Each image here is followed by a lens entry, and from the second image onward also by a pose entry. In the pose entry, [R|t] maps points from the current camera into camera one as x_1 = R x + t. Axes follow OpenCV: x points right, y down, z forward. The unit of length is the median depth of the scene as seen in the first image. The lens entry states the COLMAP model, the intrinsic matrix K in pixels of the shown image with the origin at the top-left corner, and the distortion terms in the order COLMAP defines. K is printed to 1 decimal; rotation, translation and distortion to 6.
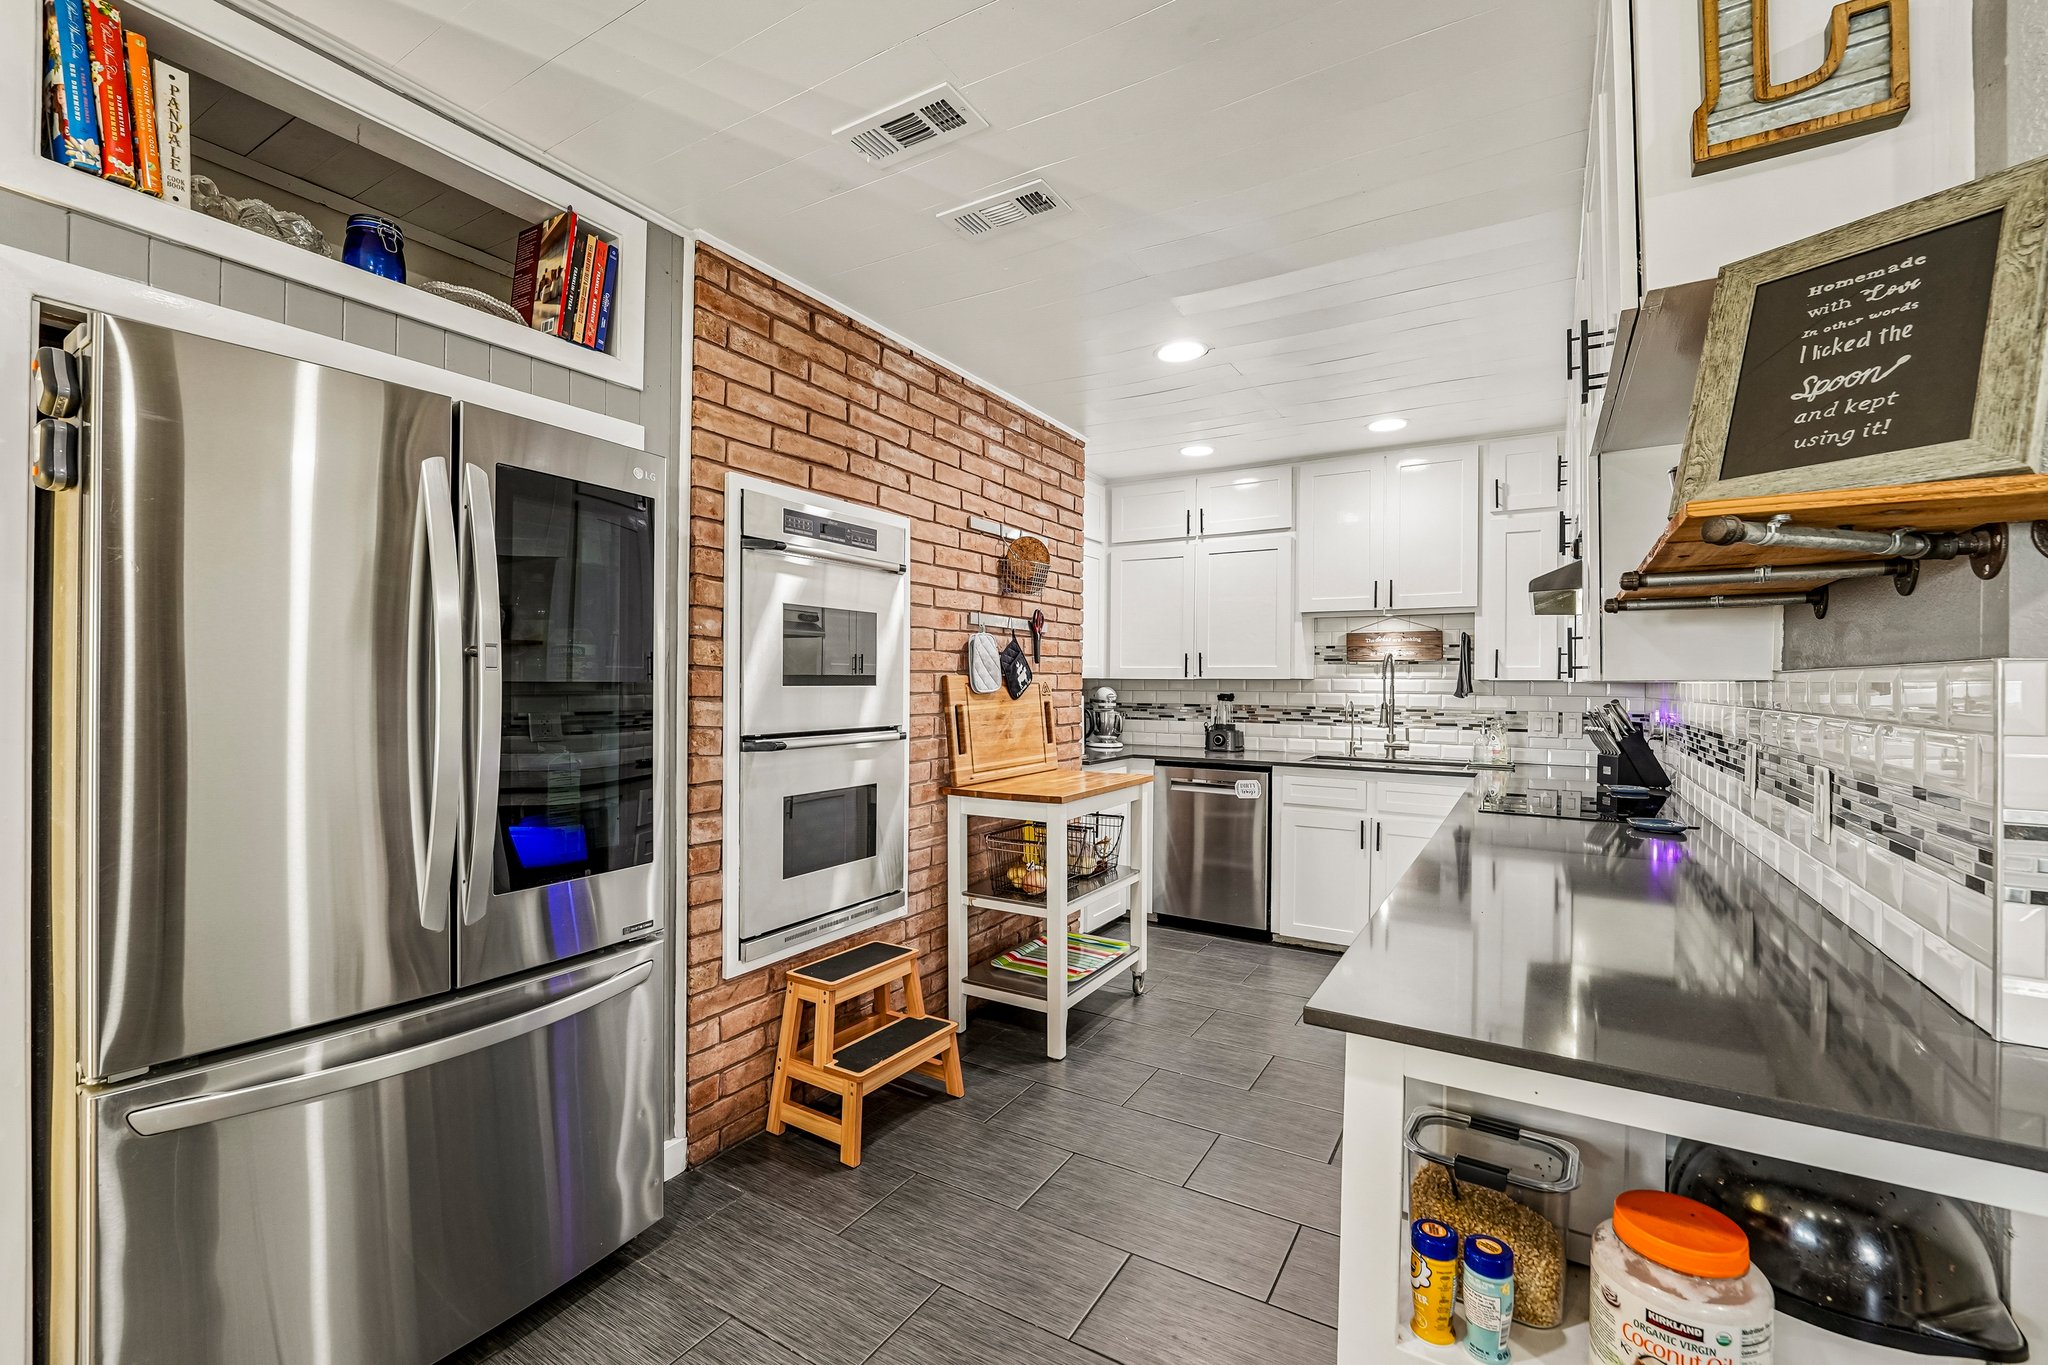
lens RADIAL K [[853.5, 0, 1022.9], [0, 853.5, 682.3], [0, 0, 1]] dist [-0.011258, 0.000136]
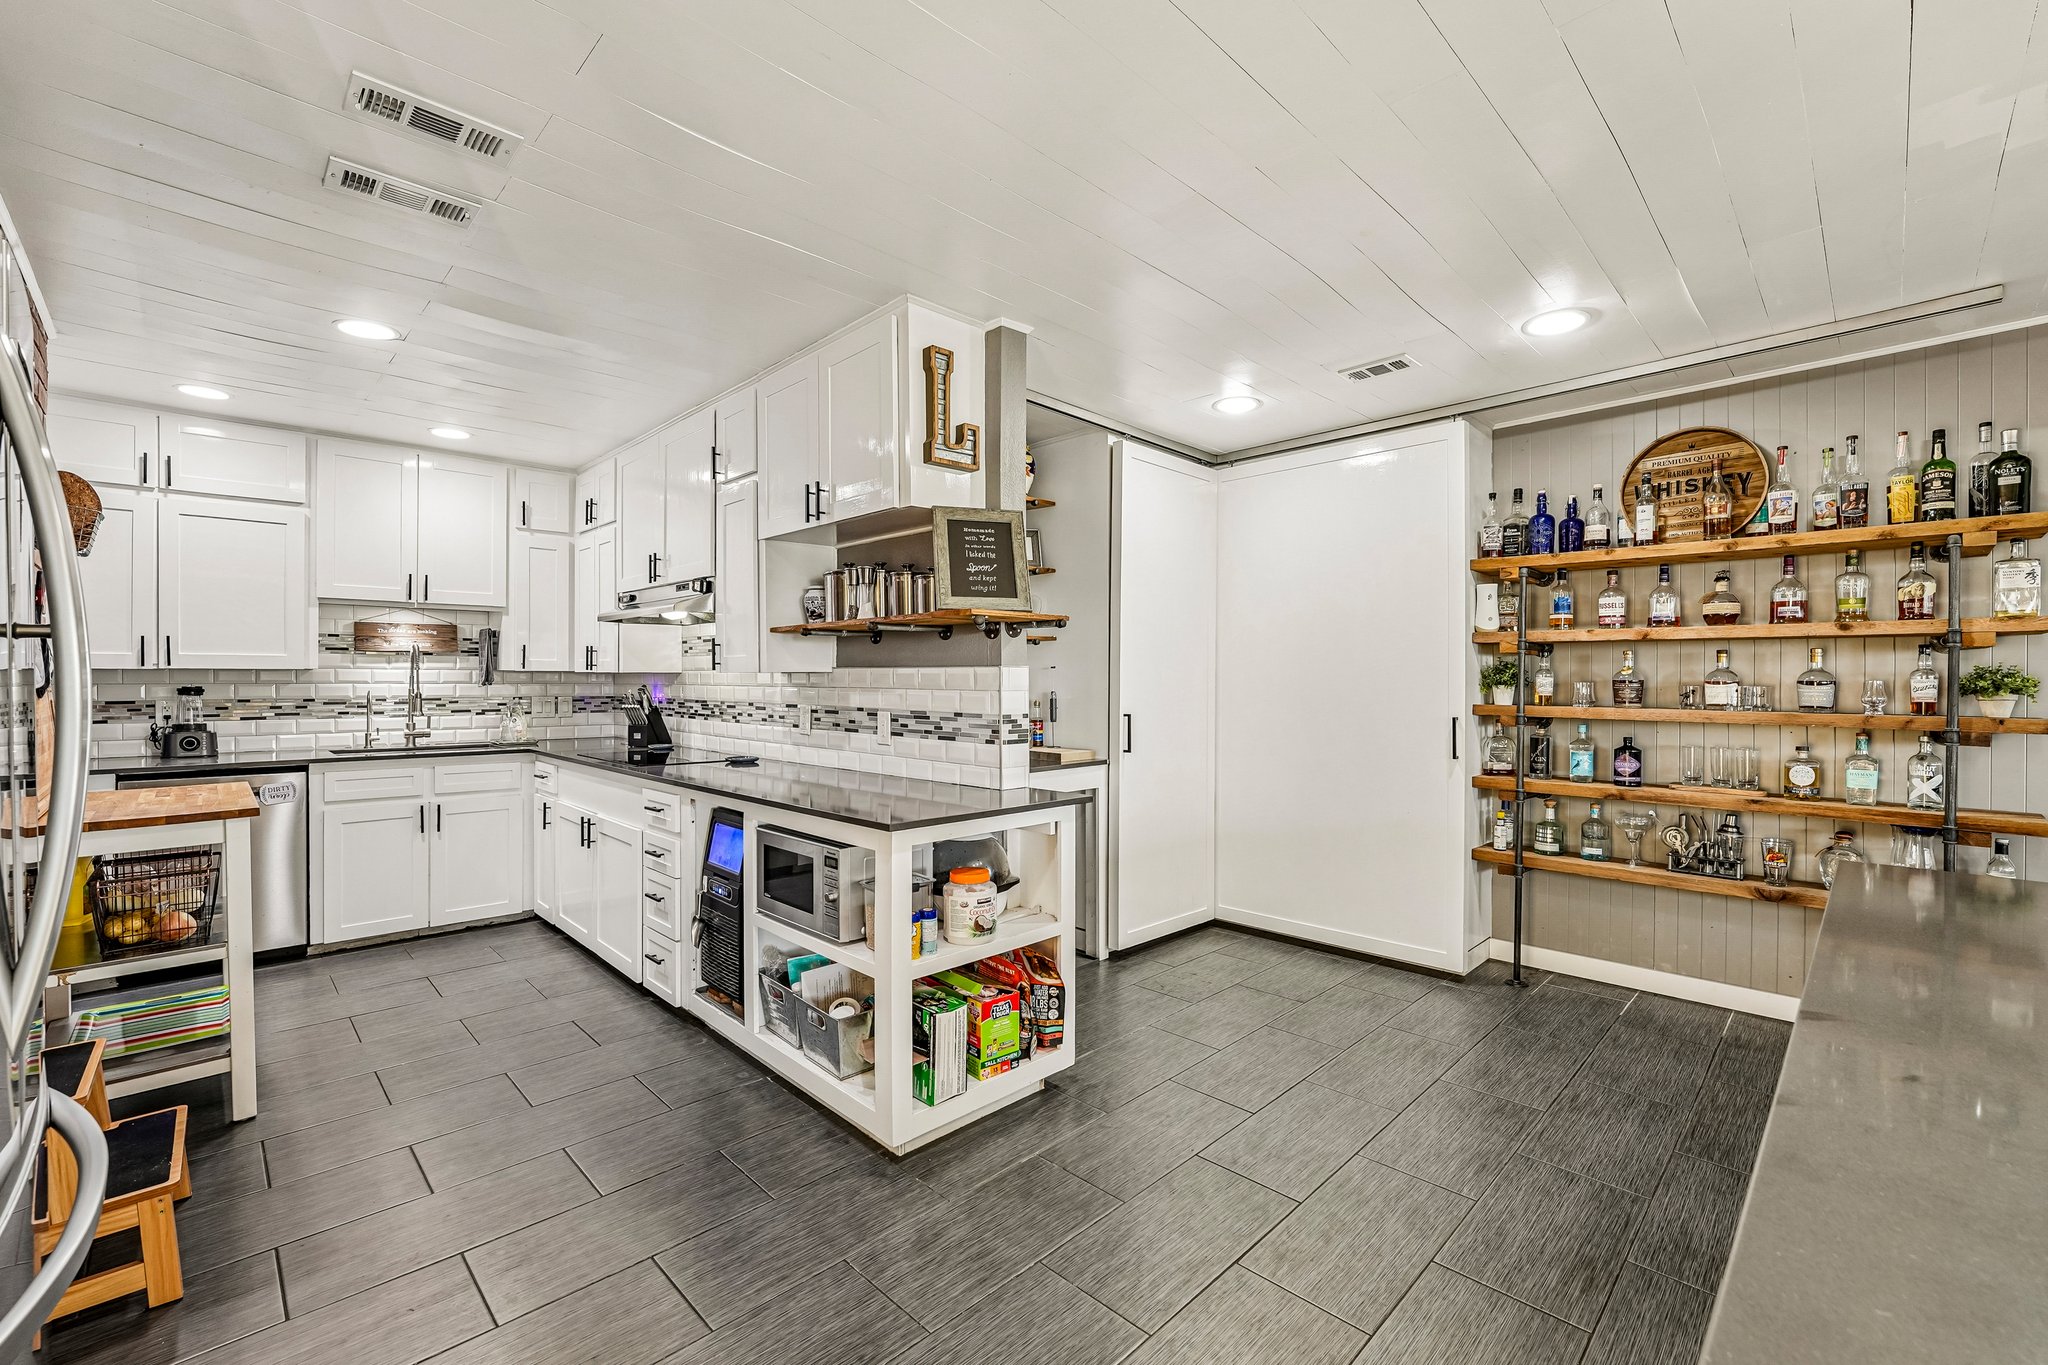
lens RADIAL K [[853.5, 0, 1019.2], [0, 853.5, 677.7], [0, 0, 1]] dist [-0.011258, 0.000136]
pose [[0.247579, -0.007137, 0.968842, -0.383454], [-0.000589, 0.999972, 0.007517, -0.001829], [-0.968868, -0.002432, 0.247567, 0.033784]]
